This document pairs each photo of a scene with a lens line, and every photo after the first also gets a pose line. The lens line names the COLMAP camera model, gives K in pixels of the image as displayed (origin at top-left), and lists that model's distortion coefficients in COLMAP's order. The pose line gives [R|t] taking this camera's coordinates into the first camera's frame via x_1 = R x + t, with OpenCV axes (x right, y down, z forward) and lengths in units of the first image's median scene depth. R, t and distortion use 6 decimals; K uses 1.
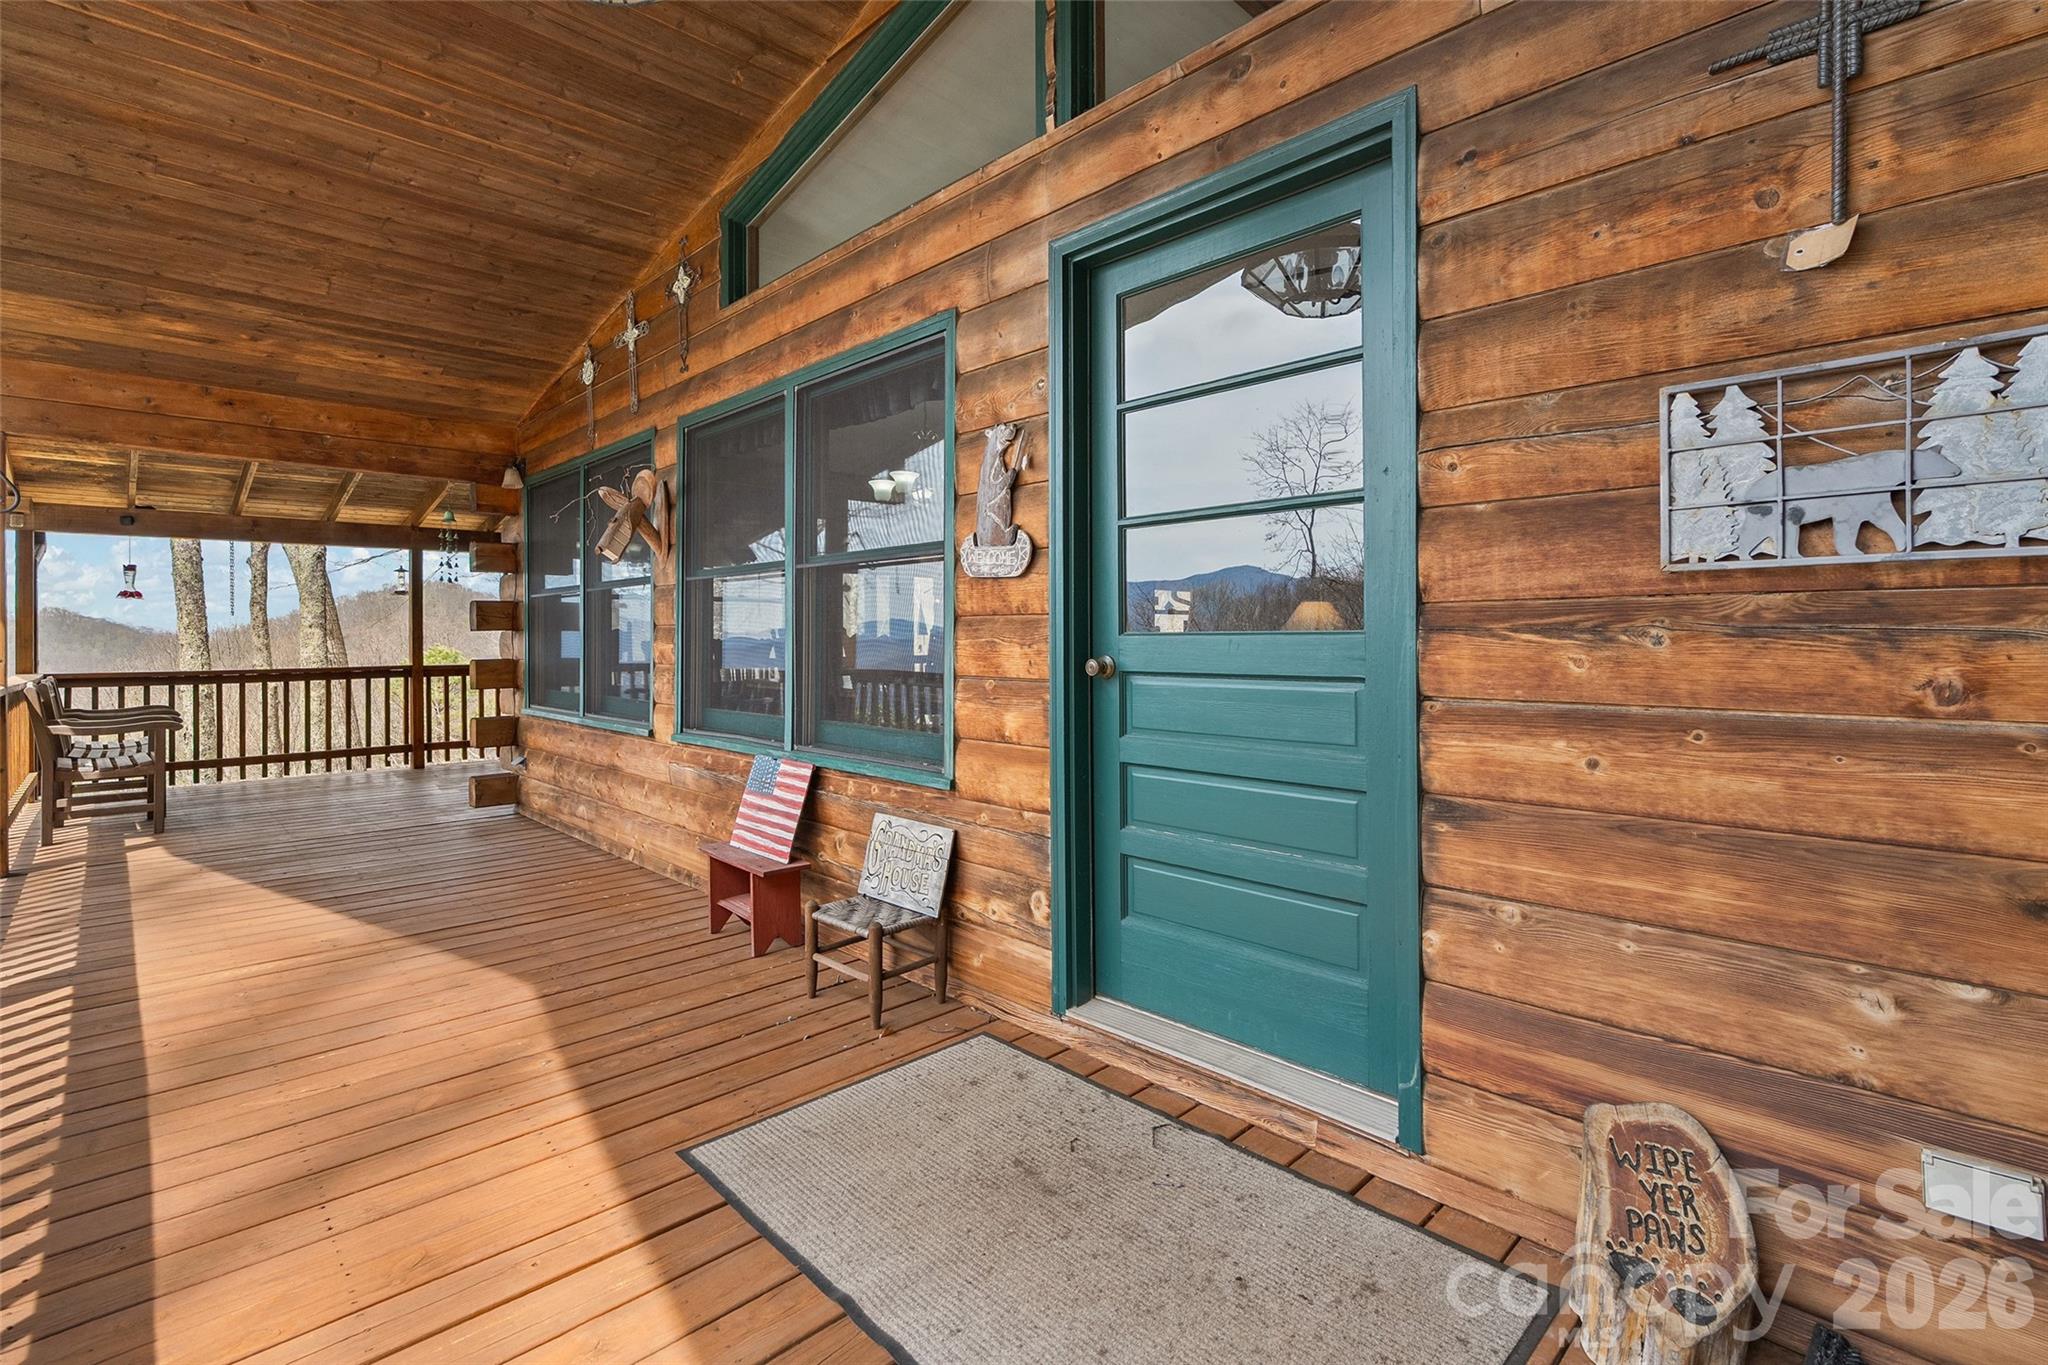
lens RADIAL K [[929.6, 0, 1020.1], [0, 929.6, 661.2], [0, 0, 1]] dist [-0.009244, 0.000683]
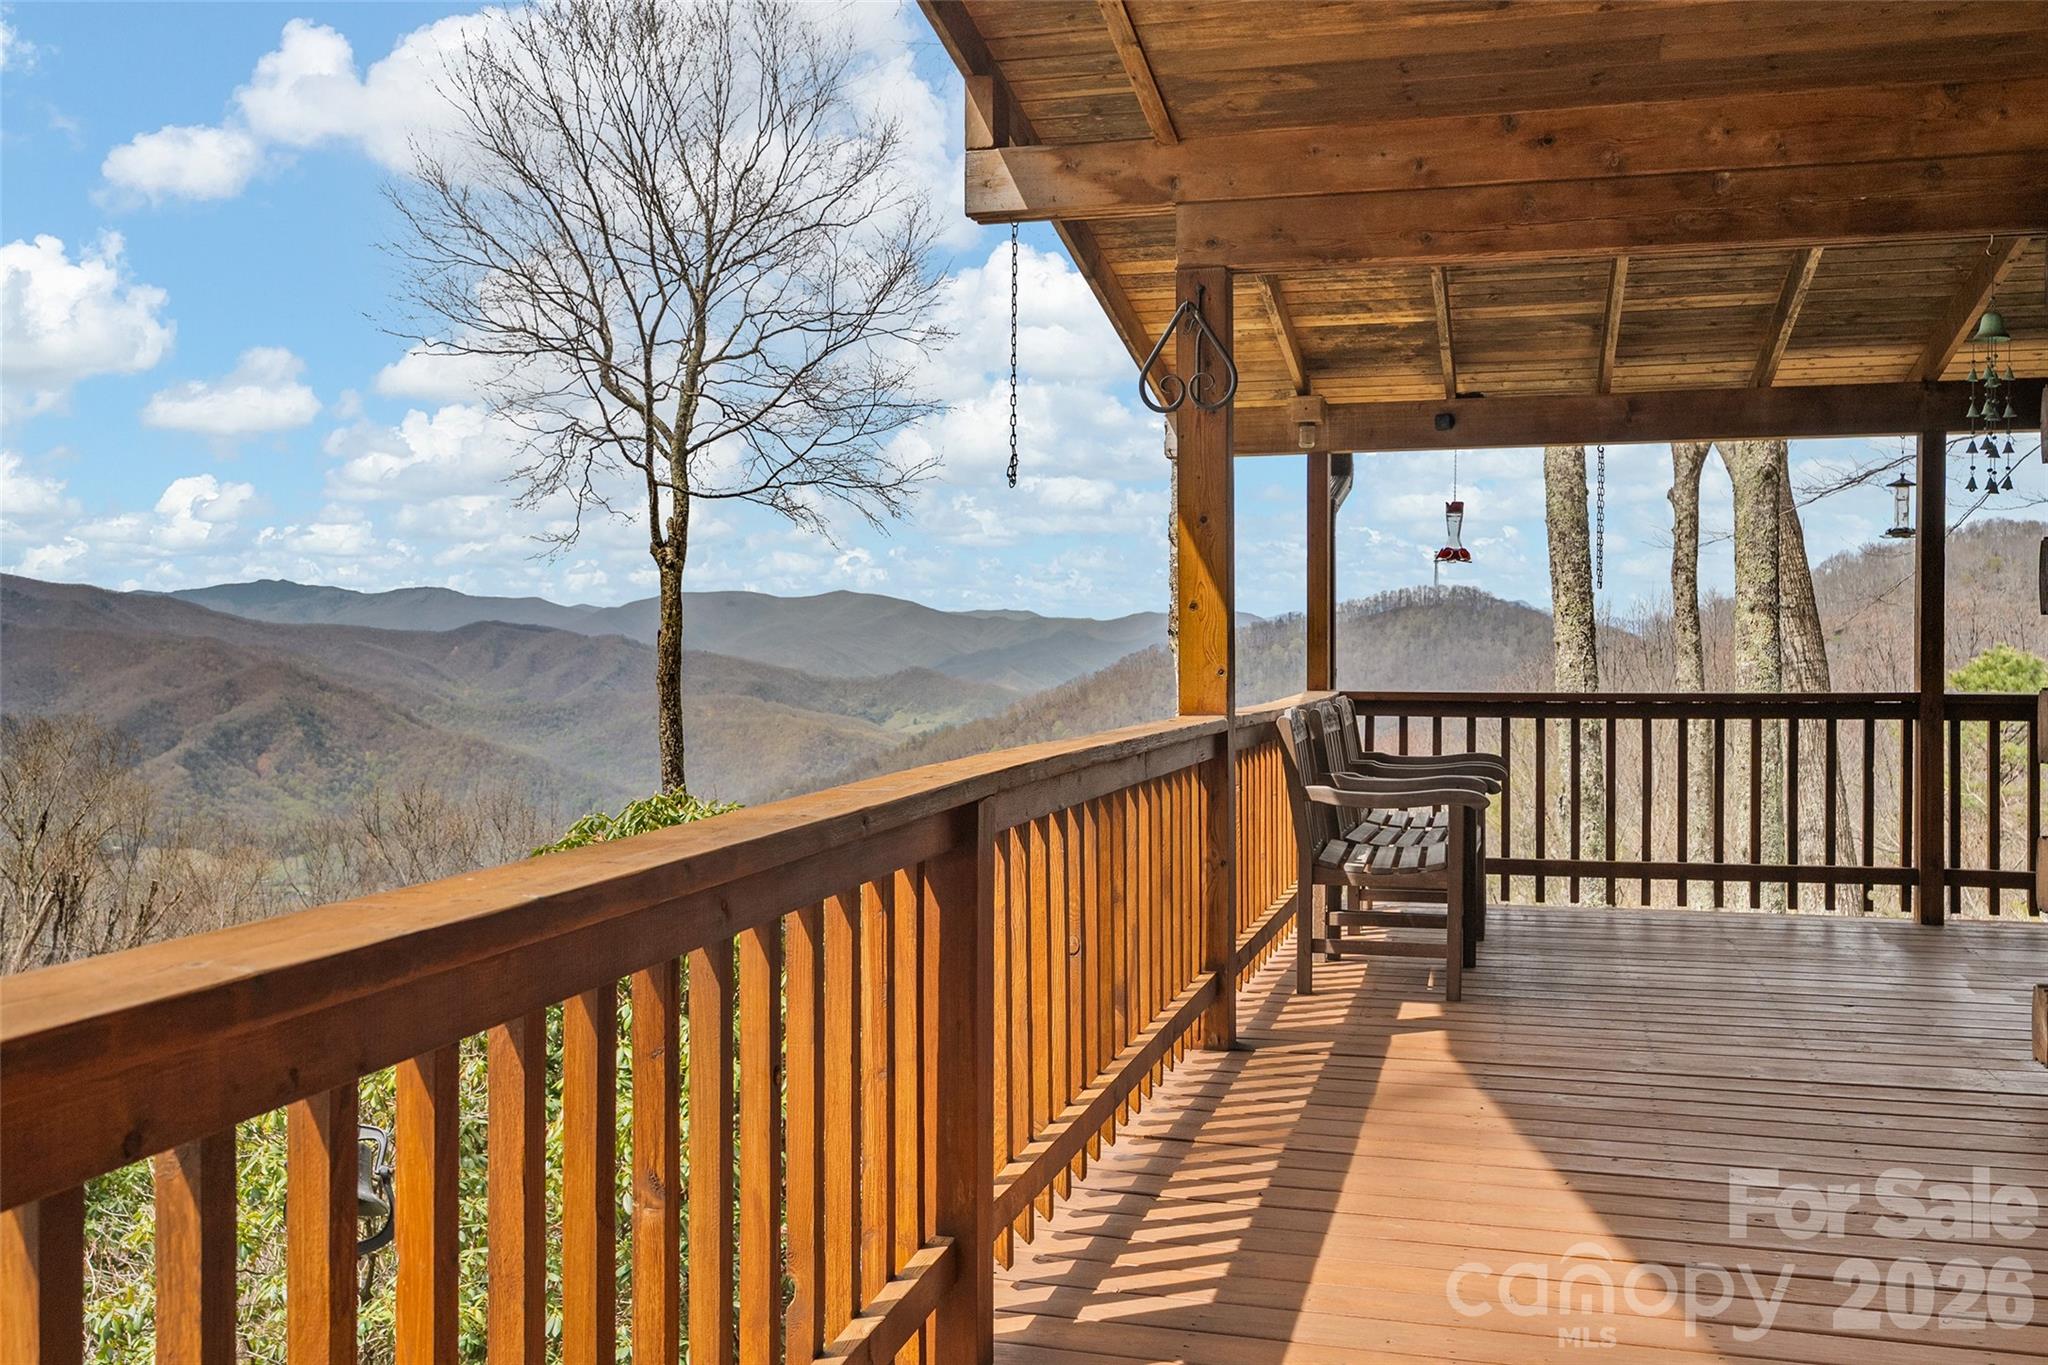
lens RADIAL K [[1907.0, 0, 1021.4], [0, 1907.0, 630.8], [0, 0, 1]] dist [0.016181, 0.004370]
pose [[0.510832, 0.000607, -0.859680, -0.099569], [-0.022848, 0.999656, -0.012870, -0.004673], [0.859377, 0.026216, 0.510671, 0.183982]]
